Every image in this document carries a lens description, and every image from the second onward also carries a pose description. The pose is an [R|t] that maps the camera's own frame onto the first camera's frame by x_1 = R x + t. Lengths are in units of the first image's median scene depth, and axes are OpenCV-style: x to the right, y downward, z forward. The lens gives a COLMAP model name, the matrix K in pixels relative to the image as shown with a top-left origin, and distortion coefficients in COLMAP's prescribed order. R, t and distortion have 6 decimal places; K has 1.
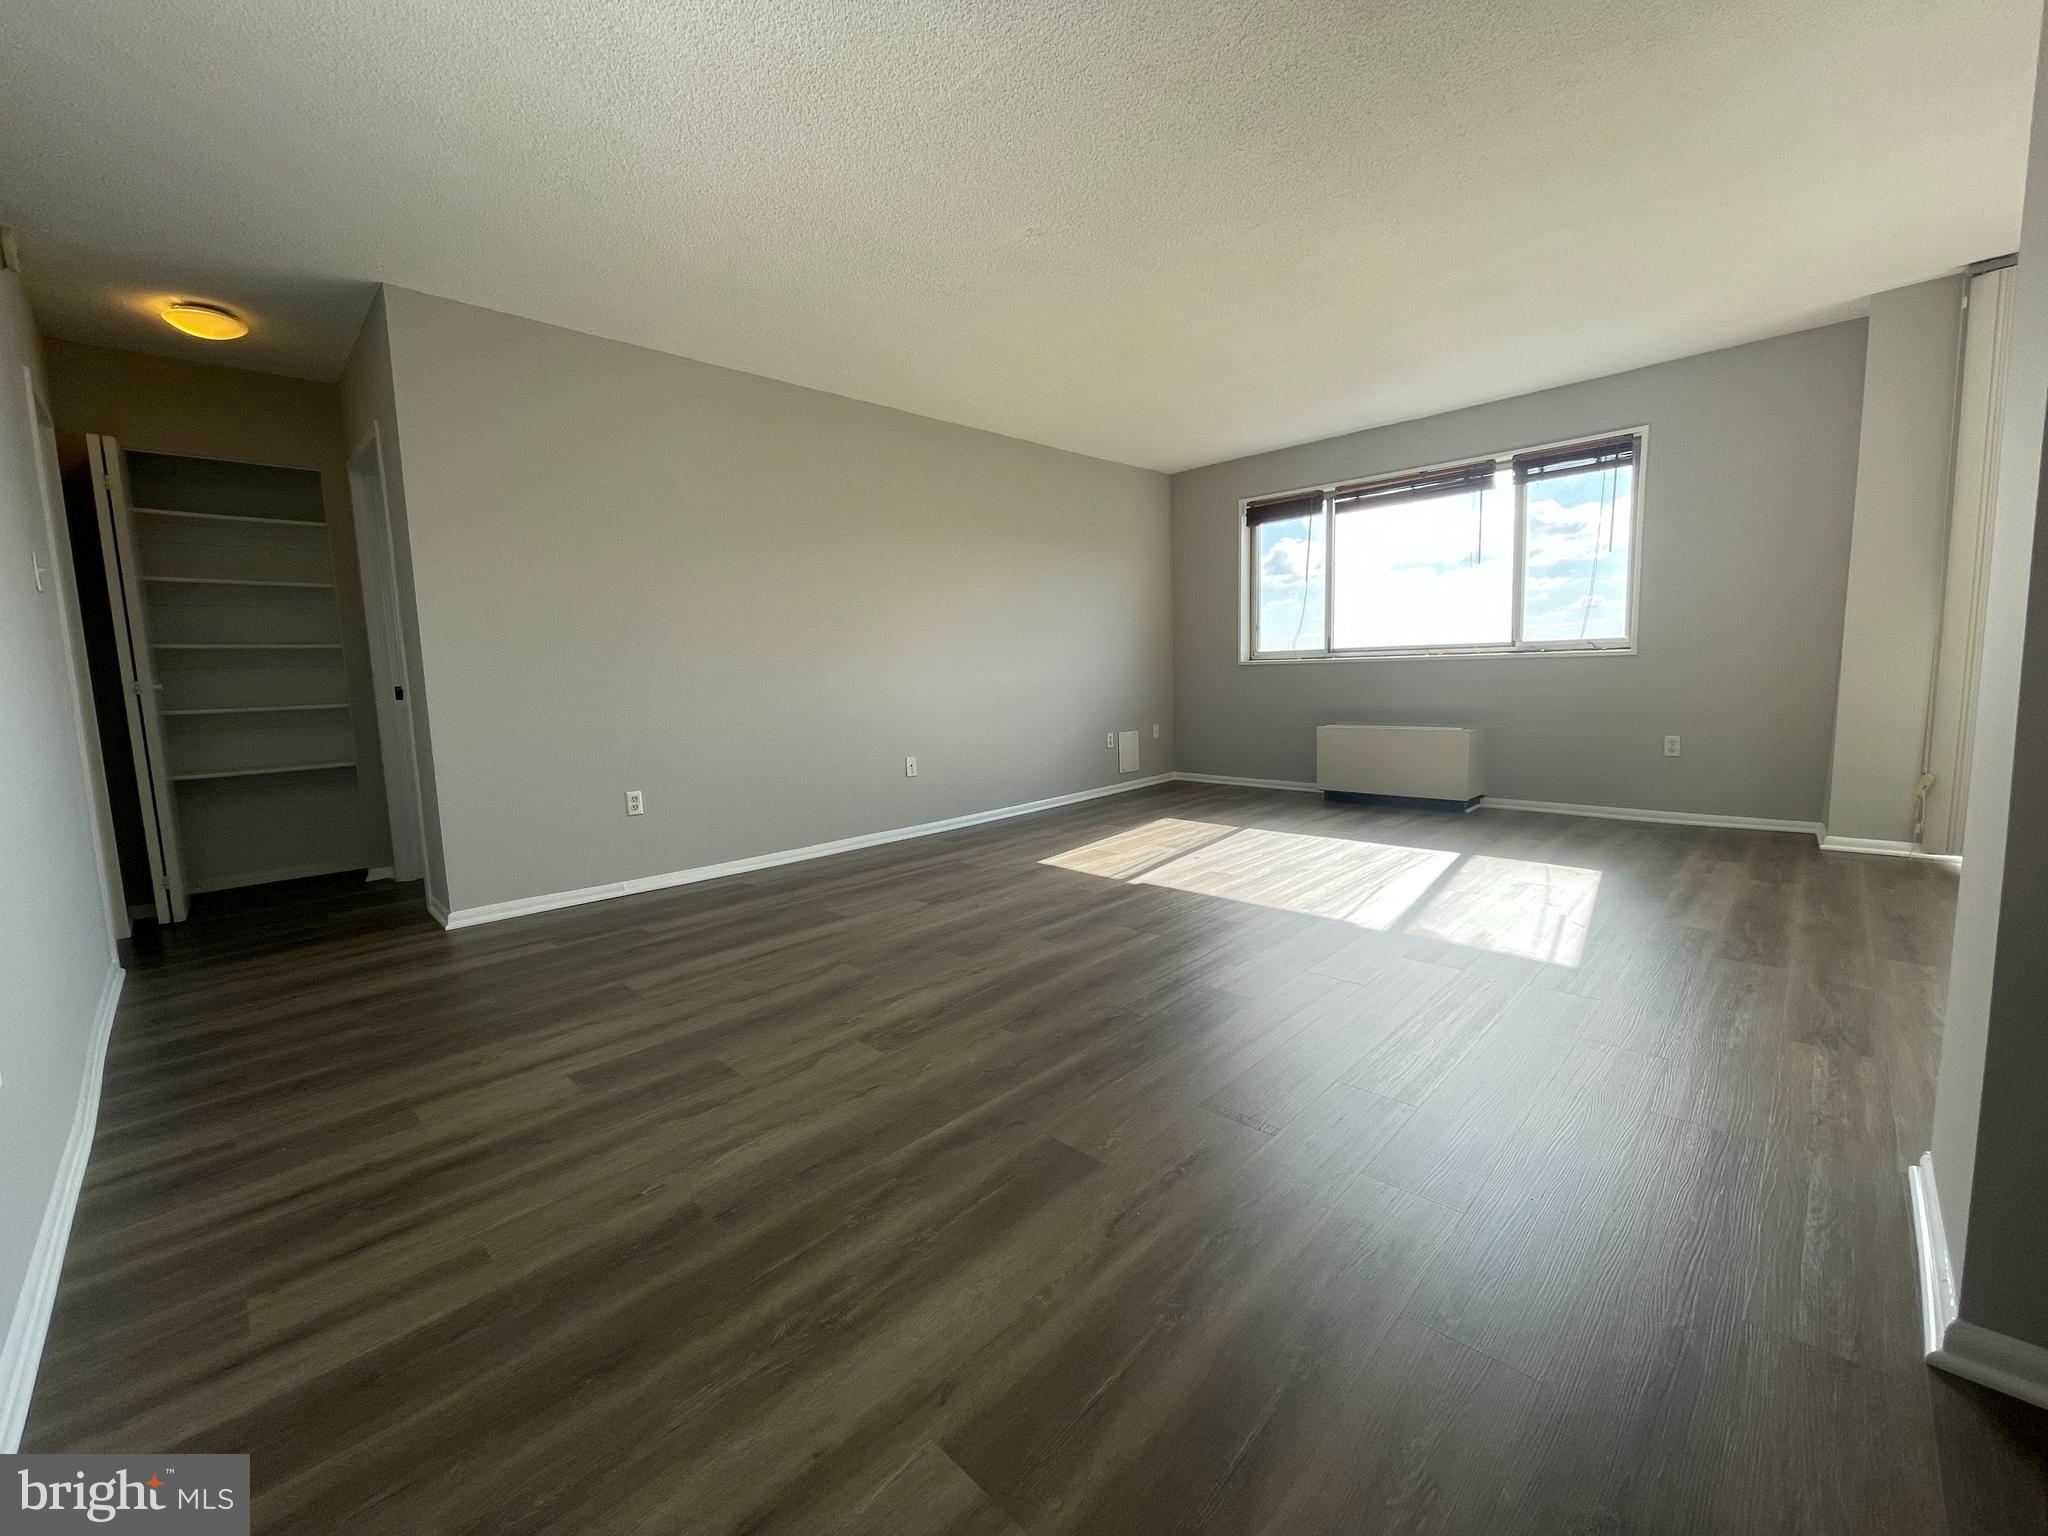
lens RADIAL K [[824.6, 0, 1020.6], [0, 824.6, 765.8], [0, 0, 1]] dist [-0.001478, -0.000409]
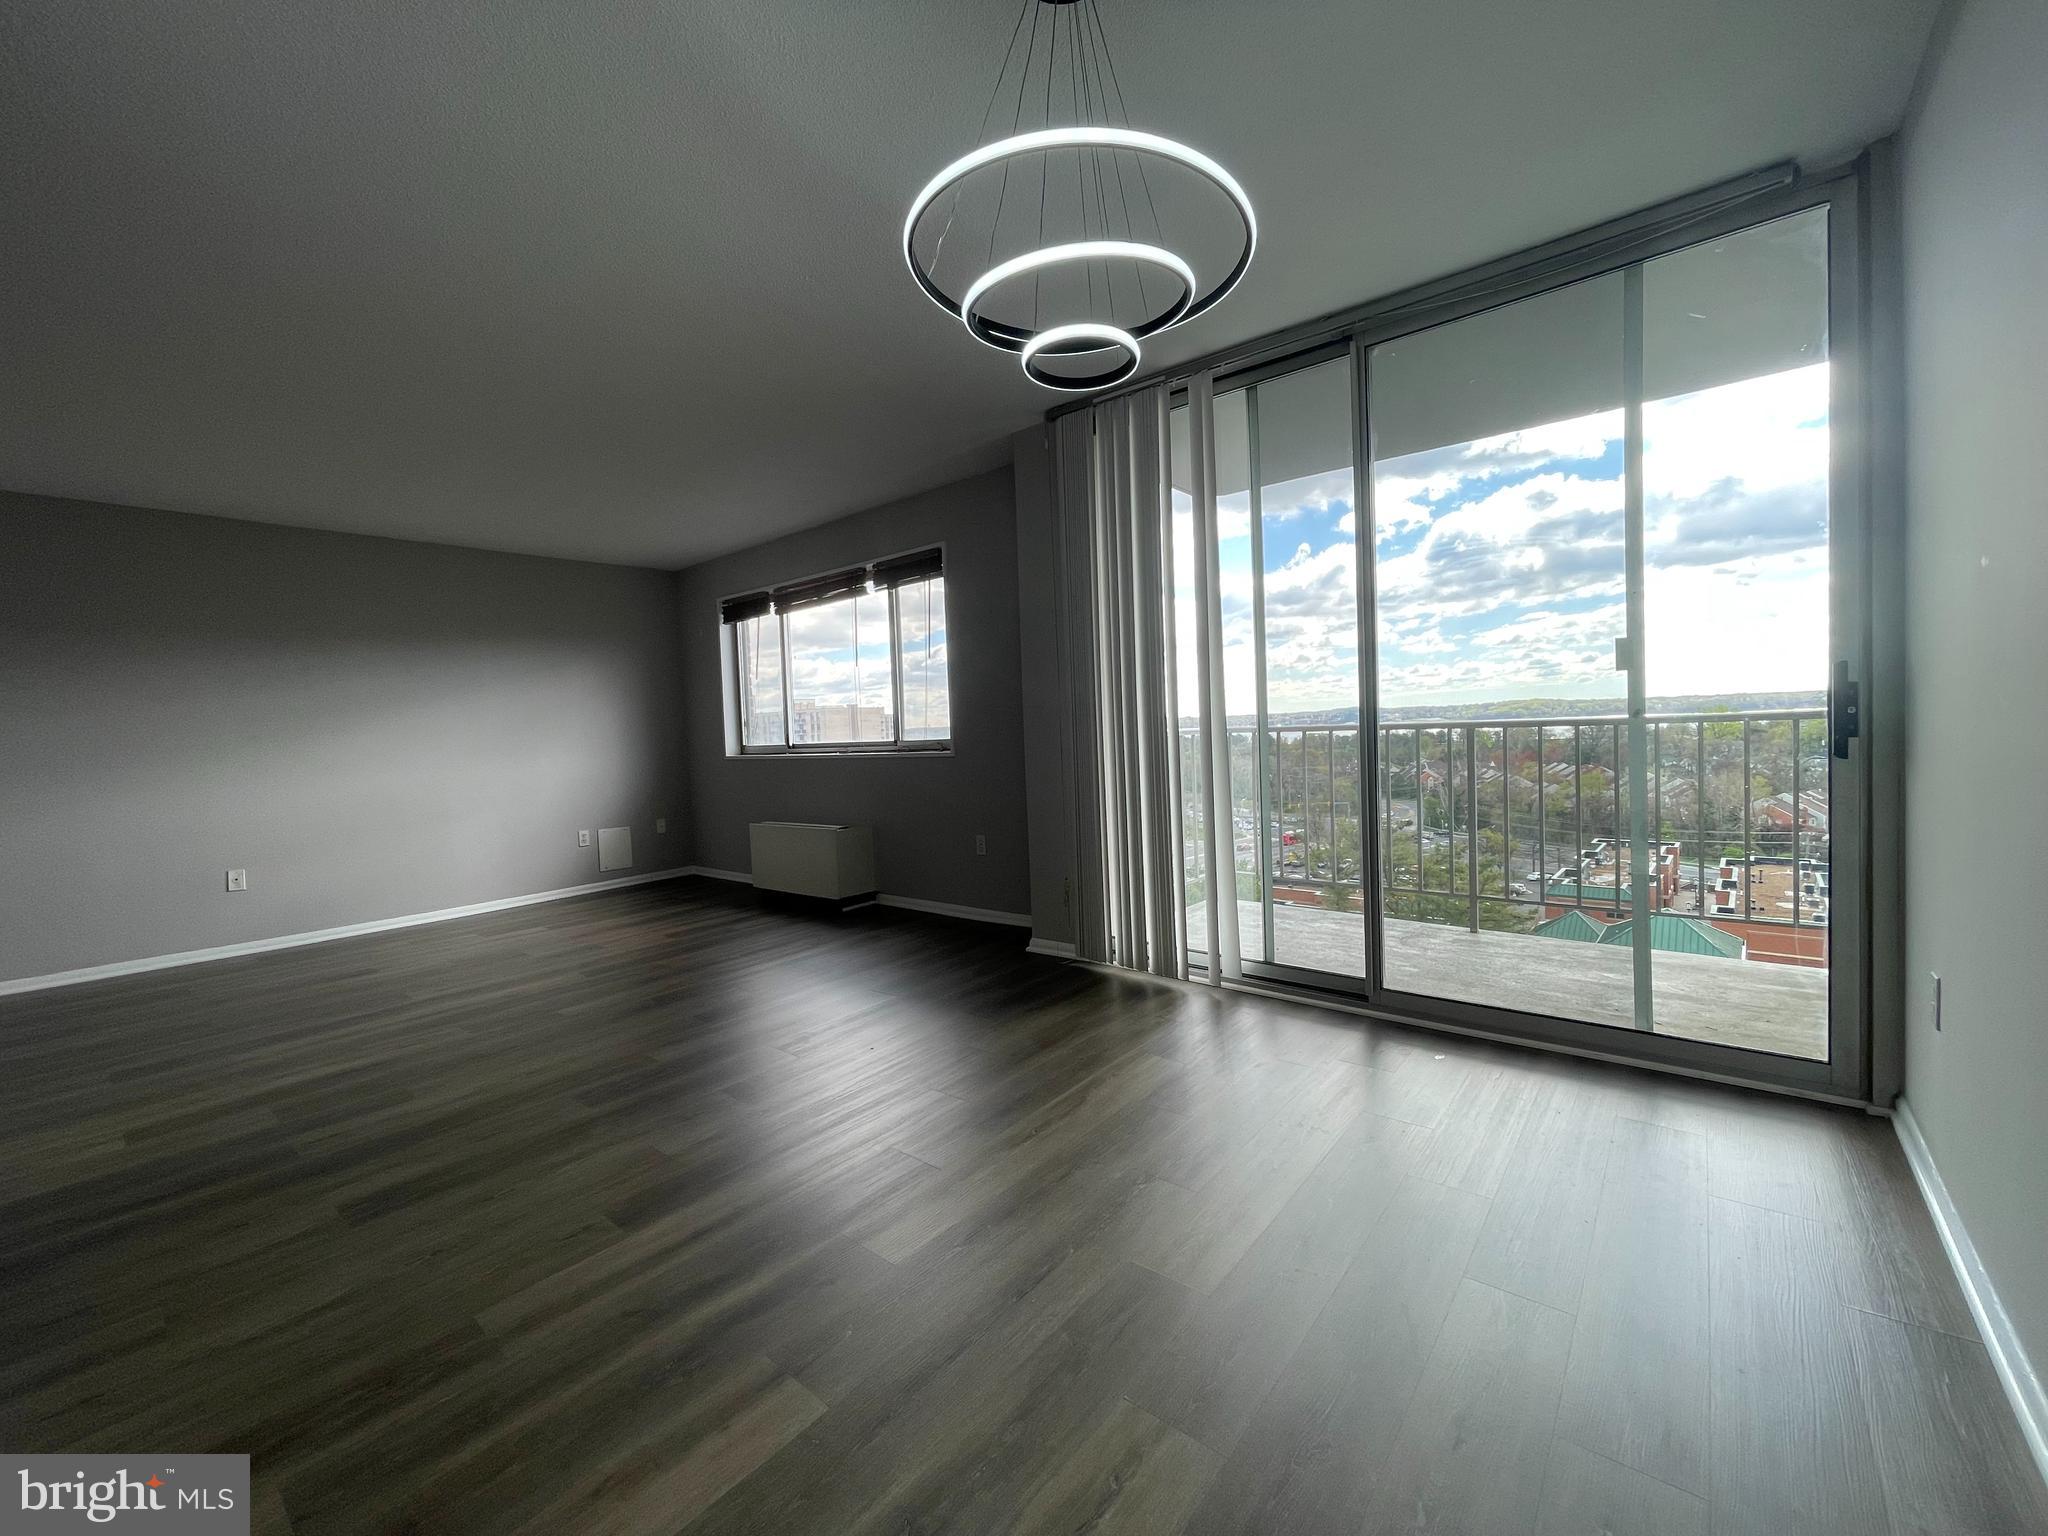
lens RADIAL K [[824.6, 0, 1024.2], [0, 824.6, 764.3], [0, 0, 1]] dist [-0.001478, -0.000409]
pose [[0.995729, -0.013437, 0.091337, 0.650593], [0.020726, 0.996633, -0.079332, -0.035792], [-0.089963, 0.080886, 0.992655, -0.026673]]
